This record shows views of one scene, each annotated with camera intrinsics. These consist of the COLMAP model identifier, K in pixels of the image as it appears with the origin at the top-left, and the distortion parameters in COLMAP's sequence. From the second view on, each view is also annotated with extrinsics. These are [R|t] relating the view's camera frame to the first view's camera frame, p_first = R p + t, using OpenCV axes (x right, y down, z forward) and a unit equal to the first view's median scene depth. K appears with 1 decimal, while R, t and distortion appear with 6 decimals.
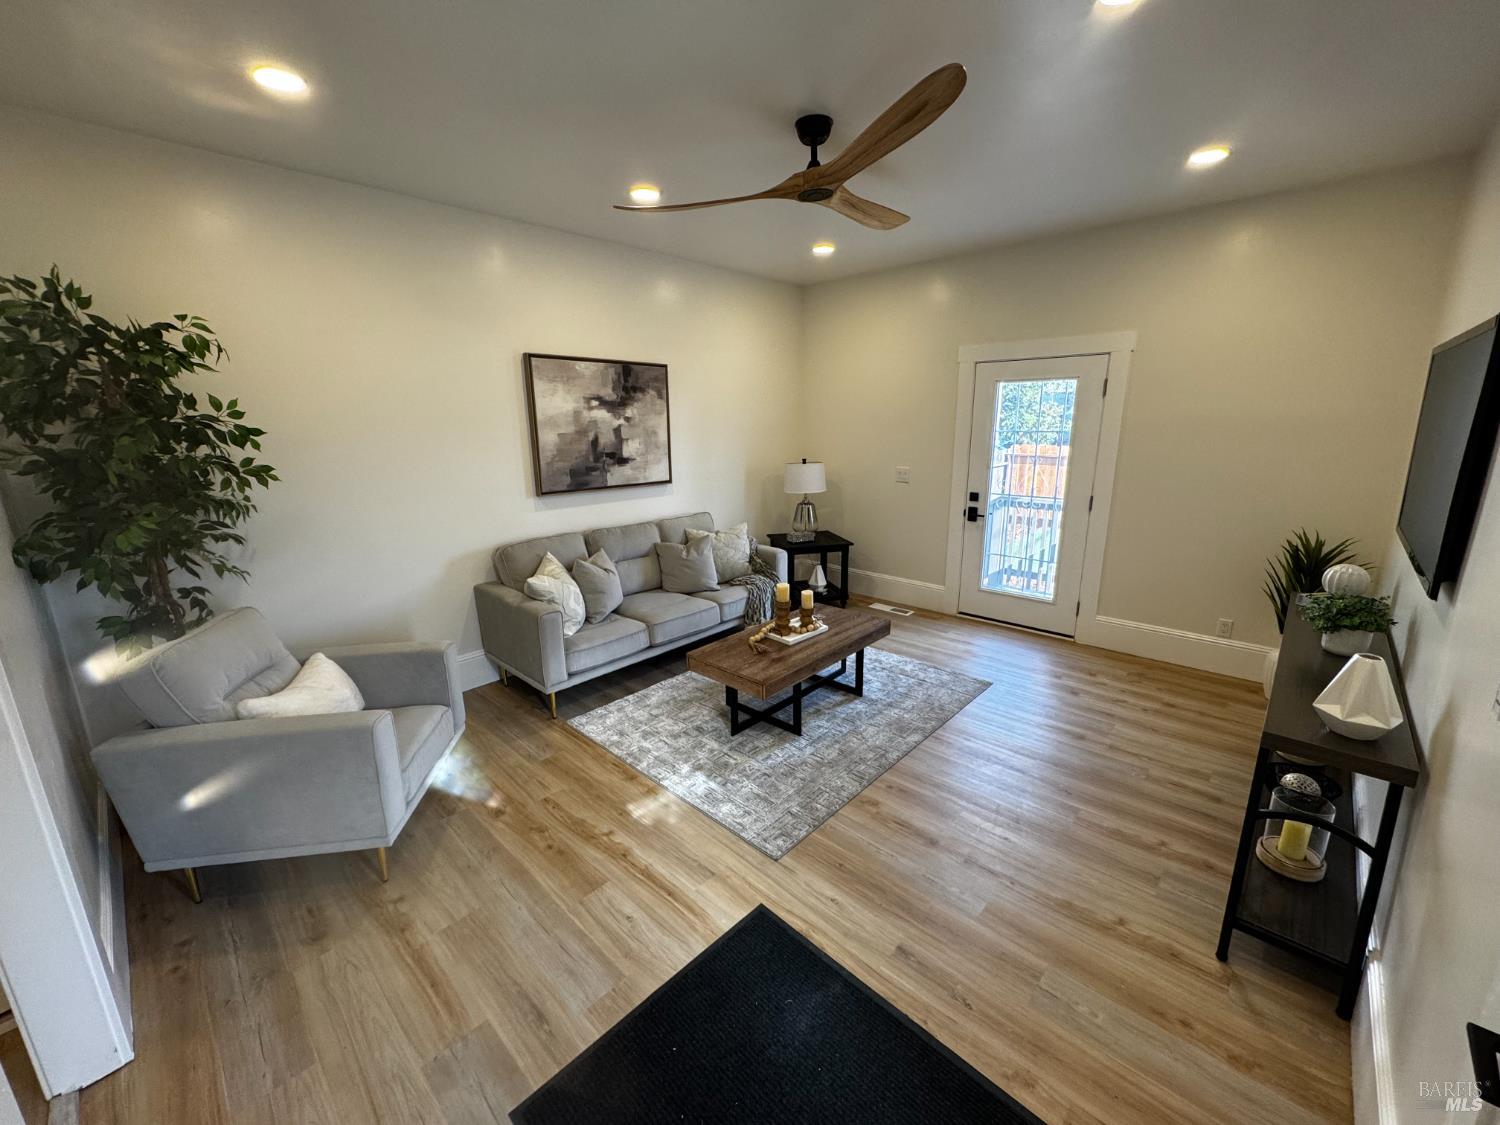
lens RADIAL K [[597.2, 0, 750.8], [0, 597.2, 561.7], [0, 0, 1]] dist [0.000322, 0.000066]
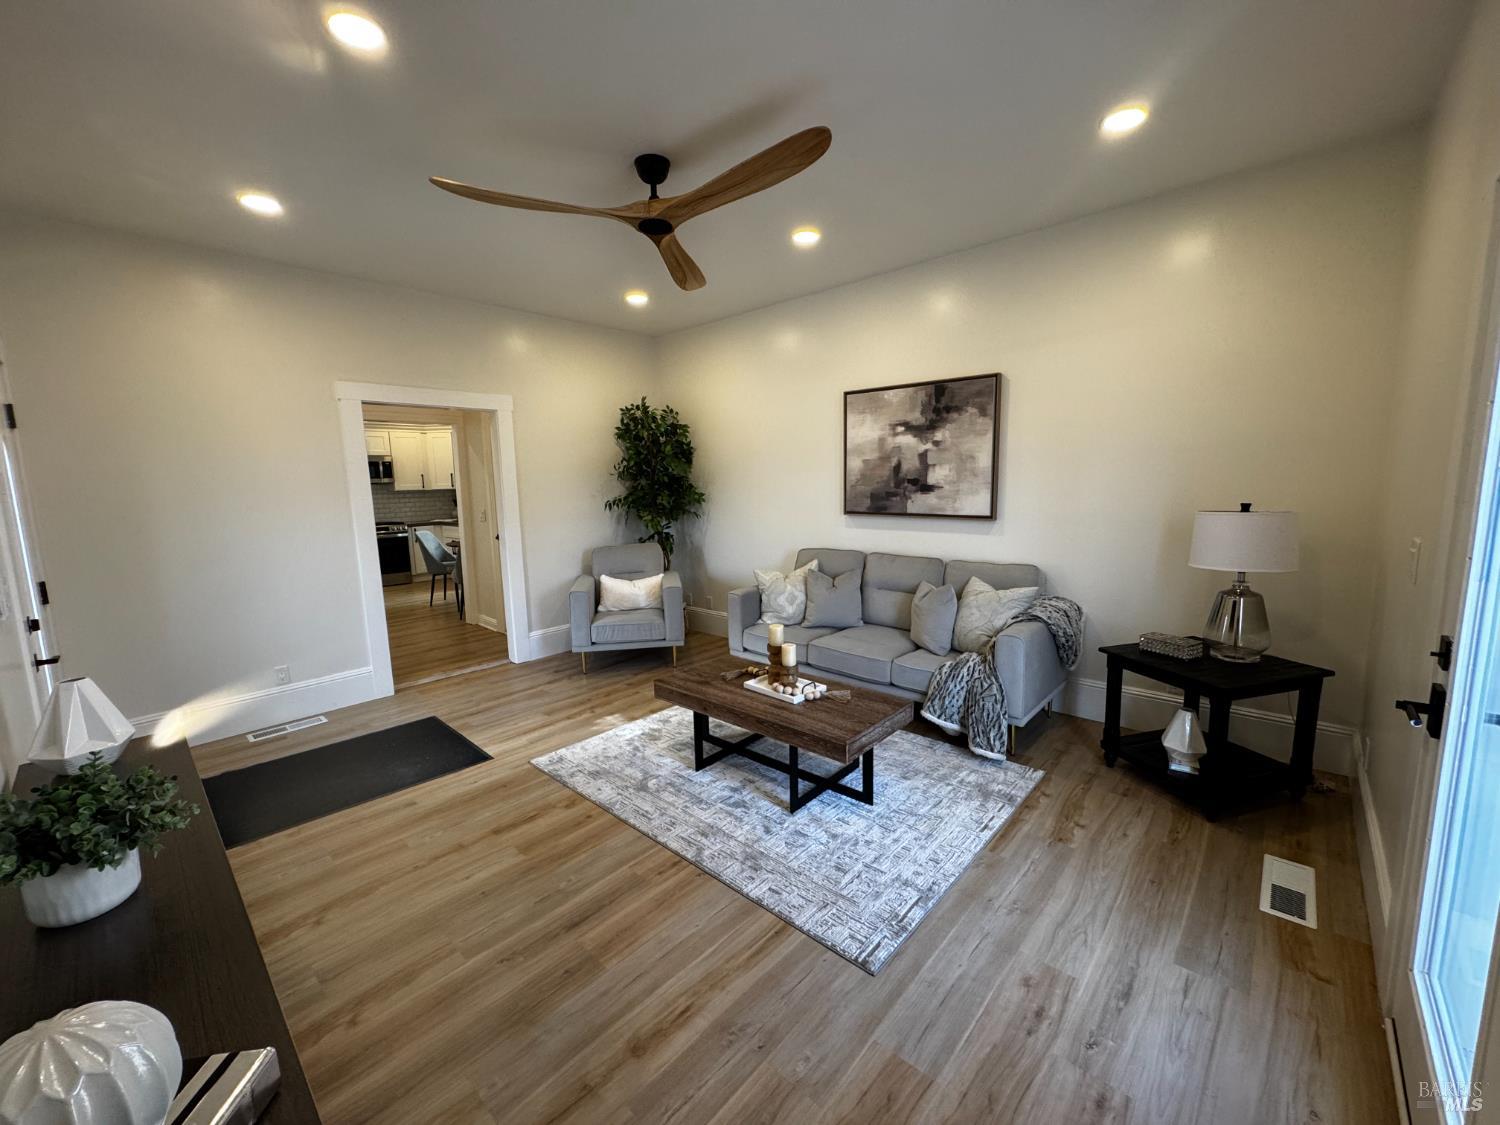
lens RADIAL K [[594.9, 0, 748.8], [0, 594.9, 562.0], [0, 0, 1]] dist [-0.000036, 0.000152]
pose [[0.013785, 0.150711, -0.988482, 0.759502], [-0.211446, 0.966659, 0.144435, -0.142692], [0.977293, 0.207019, 0.045193, 0.763183]]
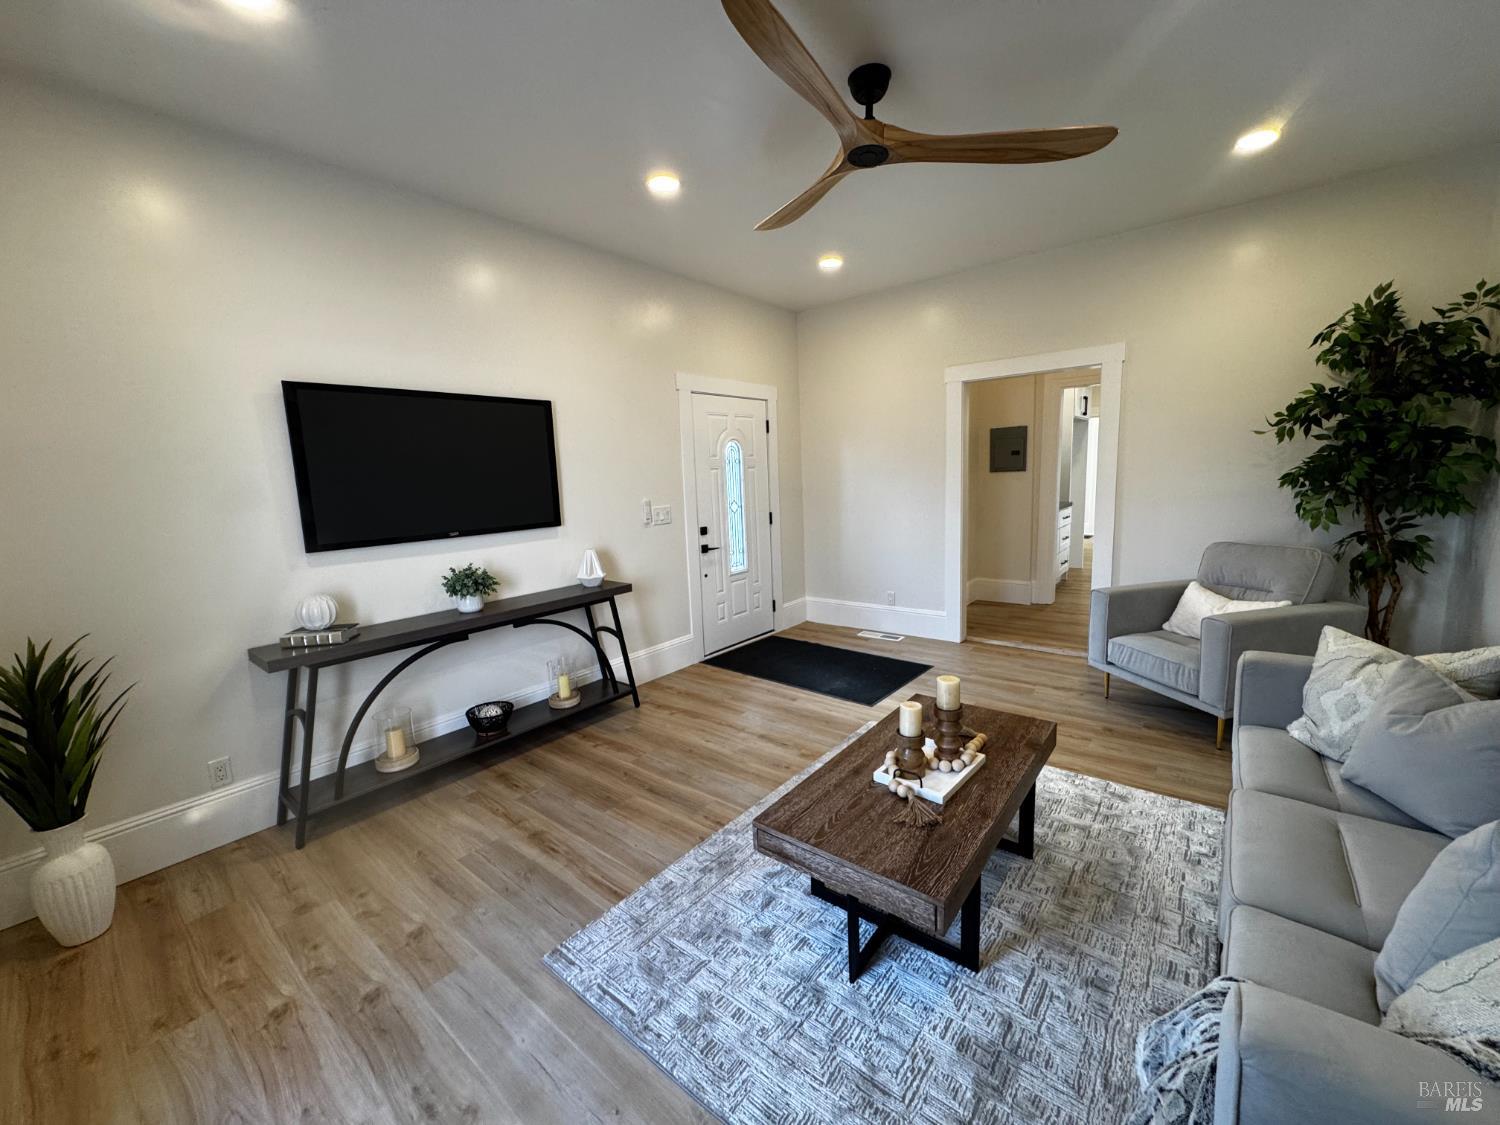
lens RADIAL K [[597.2, 0, 750.8], [0, 597.2, 561.7], [0, 0, 1]] dist [0.000322, 0.000066]
pose [[-0.995618, 0.066825, -0.065415, 0.232977], [0.037192, 0.924786, 0.378666, -0.247184], [0.085799, 0.374574, -0.923219, 1.247047]]
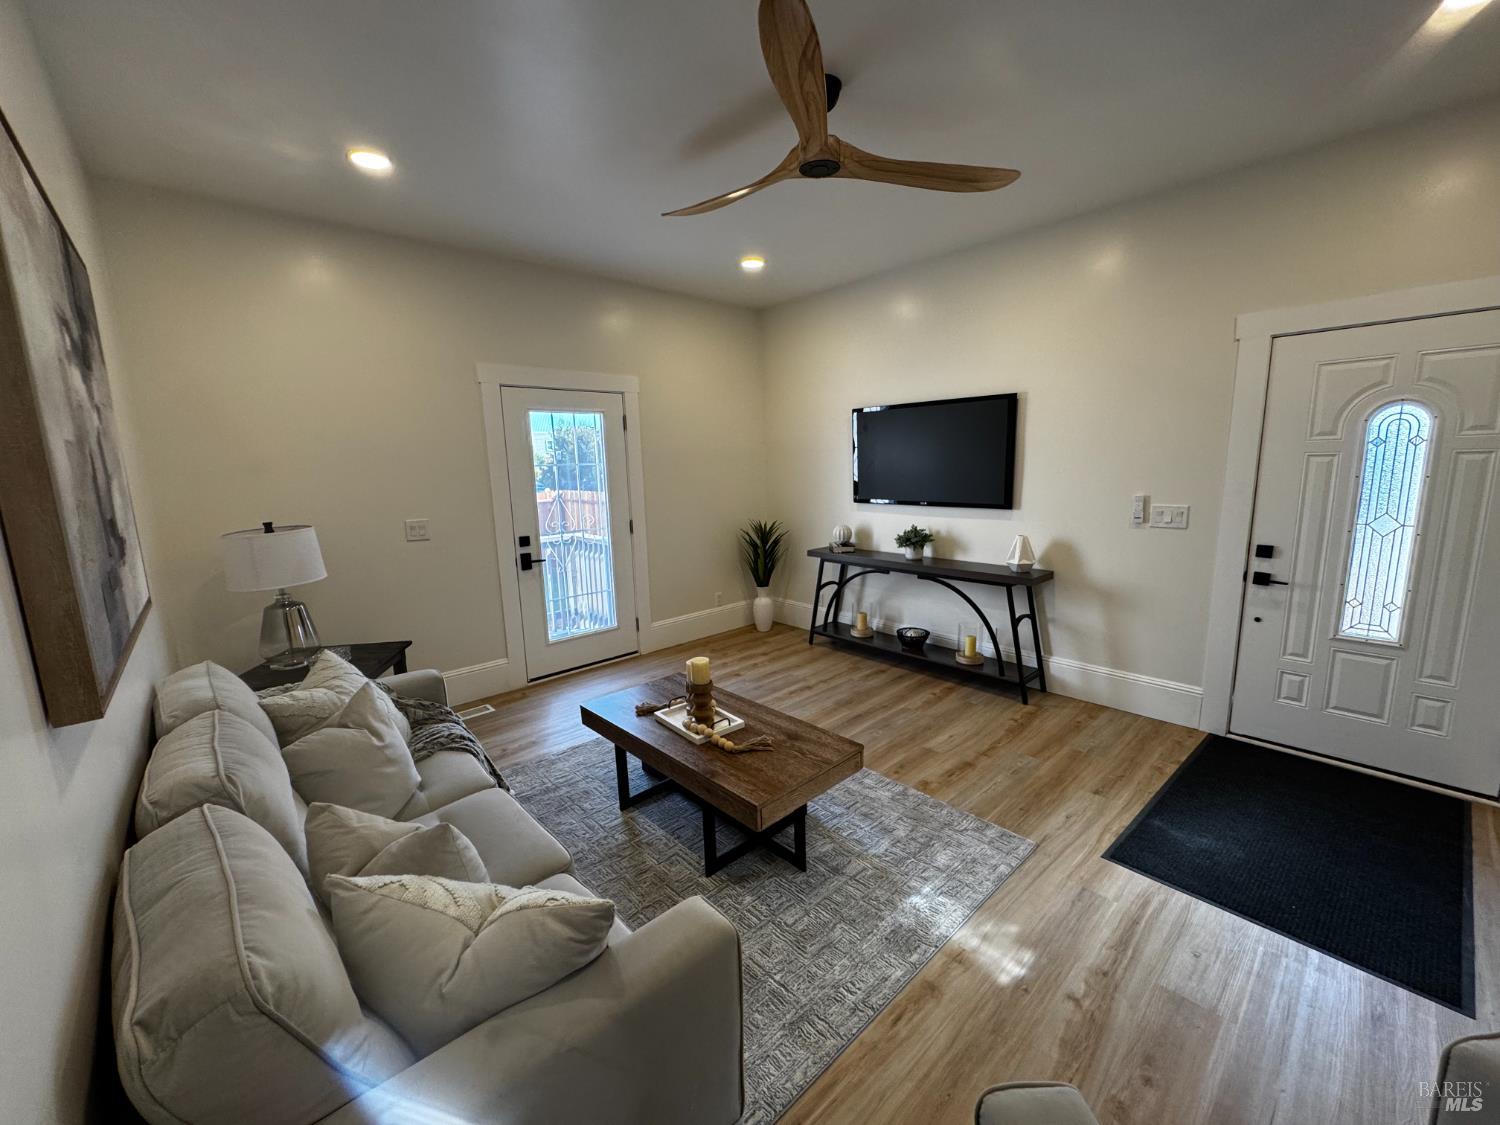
lens RADIAL K [[597.2, 0, 750.8], [0, 597.2, 561.7], [0, 0, 1]] dist [0.000322, 0.000066]
pose [[0.073687, -0.153559, 0.985388, -0.524528], [0.261189, 0.956557, 0.129534, -0.125404], [-0.962471, 0.247827, 0.110594, 0.706688]]
